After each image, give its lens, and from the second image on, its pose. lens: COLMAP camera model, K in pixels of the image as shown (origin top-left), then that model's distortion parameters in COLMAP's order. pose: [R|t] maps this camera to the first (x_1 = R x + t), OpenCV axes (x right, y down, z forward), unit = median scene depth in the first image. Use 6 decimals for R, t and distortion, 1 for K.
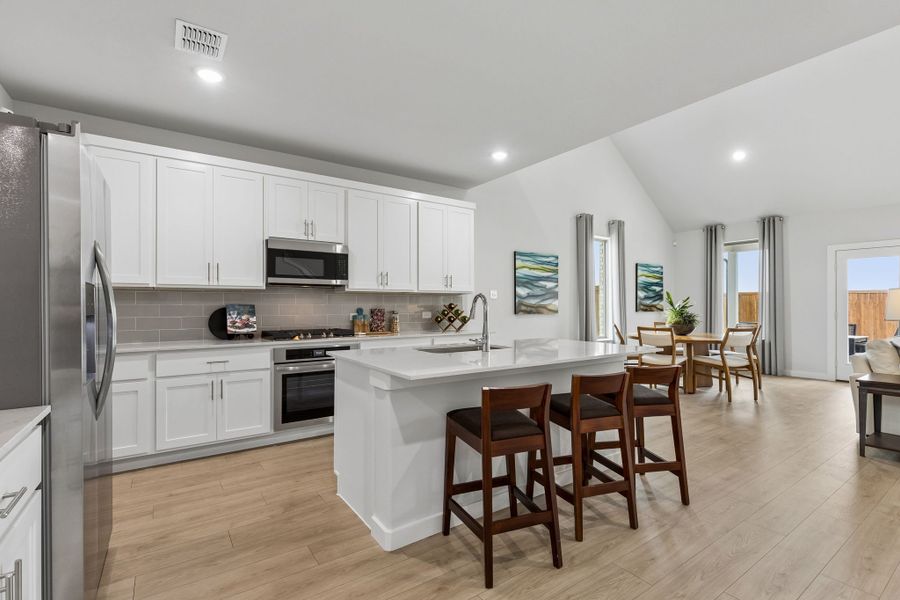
lens RADIAL K [[410.2, 0, 443.4], [0, 410.2, 305.5], [0, 0, 1]] dist [0.000296, 0.000366]
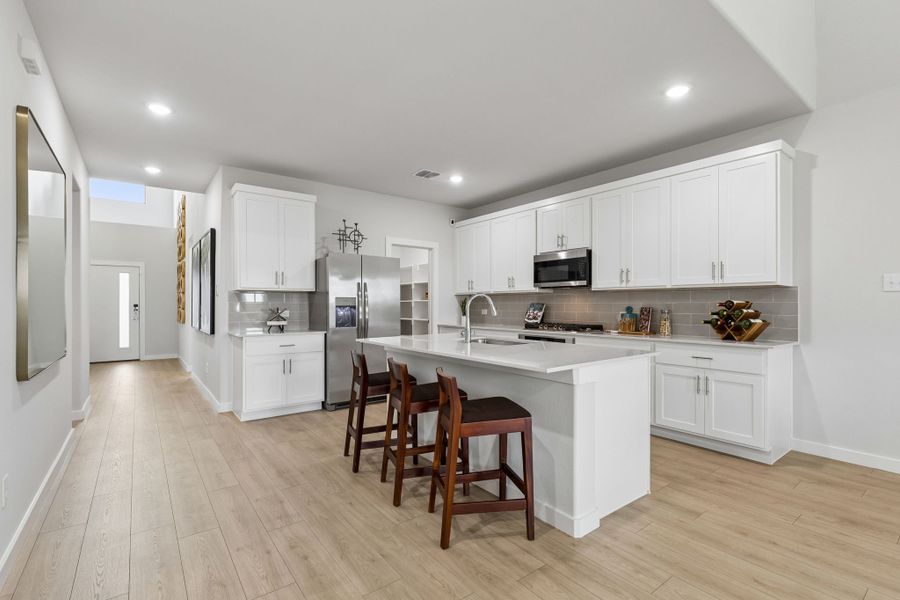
lens RADIAL K [[404.9, 0, 449.6], [0, 404.9, 308.4], [0, 0, 1]] dist [0.013247, 0.000115]
pose [[0.060182, 0.011374, -0.998123, 0.717351], [0.000731, 0.999934, 0.011439, -0.000601], [0.998187, -0.001419, 0.060170, 0.495221]]
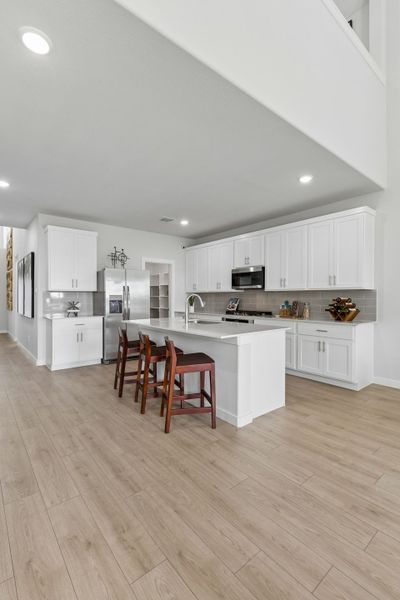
lens RADIAL K [[270.0, 0, 197.6], [0, 270.0, 300.9], [0, 0, 1]] dist [0.013247, 0.000115]
pose [[0.093644, 0.014979, -0.995493, 0.816371], [-0.000206, 0.999887, 0.015026, -0.009306], [0.995606, -0.001202, 0.093636, 0.524465]]
